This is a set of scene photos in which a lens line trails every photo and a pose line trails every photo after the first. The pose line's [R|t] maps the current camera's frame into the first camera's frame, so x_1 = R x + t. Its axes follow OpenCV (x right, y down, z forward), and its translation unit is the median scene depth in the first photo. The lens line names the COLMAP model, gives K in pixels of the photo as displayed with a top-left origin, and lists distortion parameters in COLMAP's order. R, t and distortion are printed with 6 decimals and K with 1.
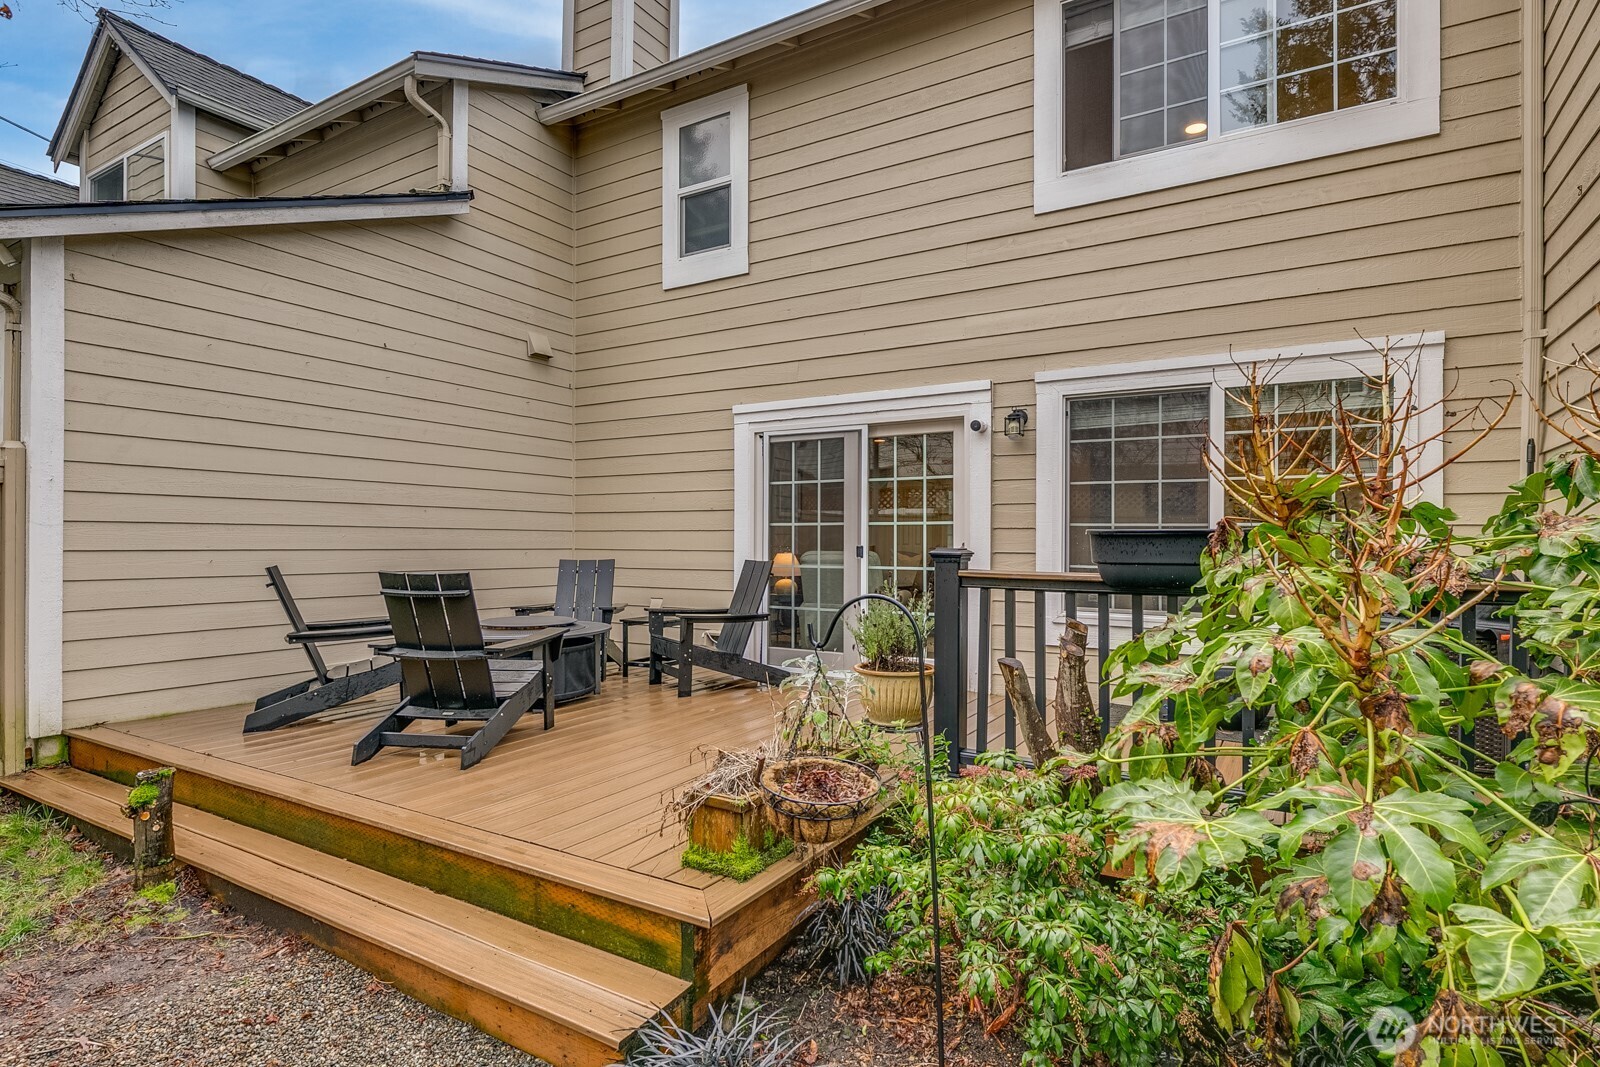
lens RADIAL K [[789.5, 0, 811.3], [0, 789.5, 530.3], [0, 0, 1]] dist [0.004096, 0.000351]
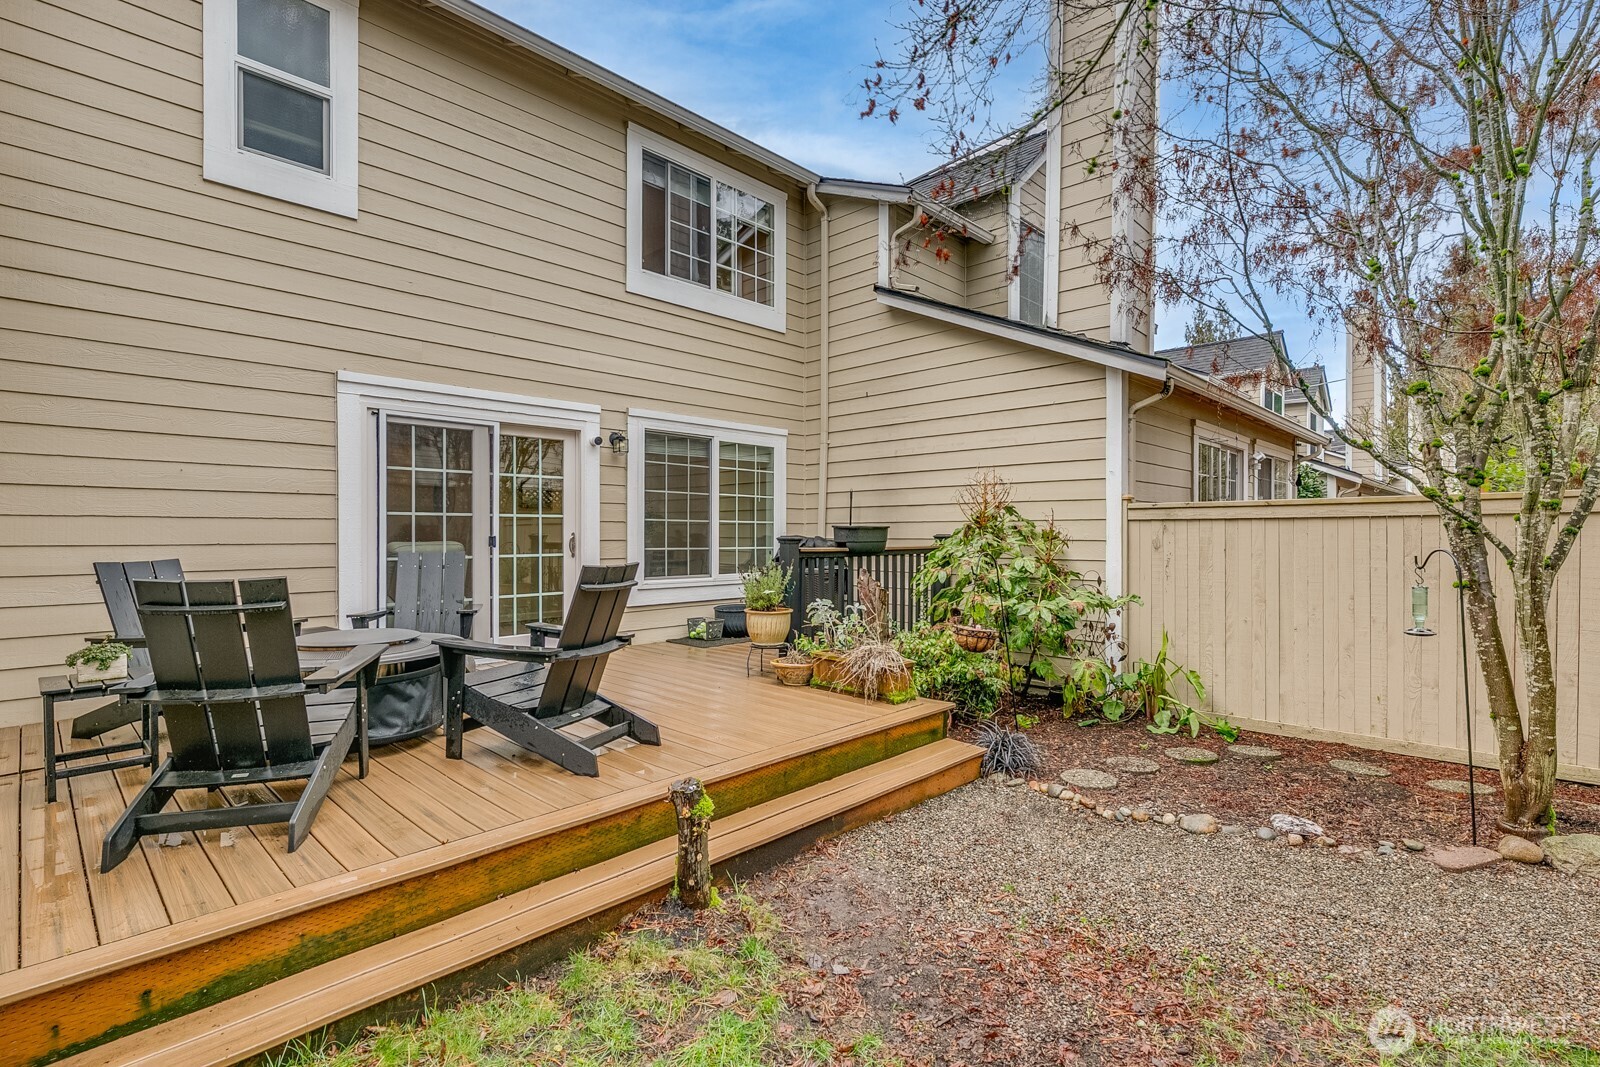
lens RADIAL K [[789.5, 0, 804.4], [0, 789.5, 542.1], [0, 0, 1]] dist [0.004096, 0.000351]
pose [[0.225098, -0.009161, 0.974293, -0.964323], [-0.008481, 0.999899, 0.011361, 0.013523], [-0.974299, -0.010820, 0.224997, 0.388795]]
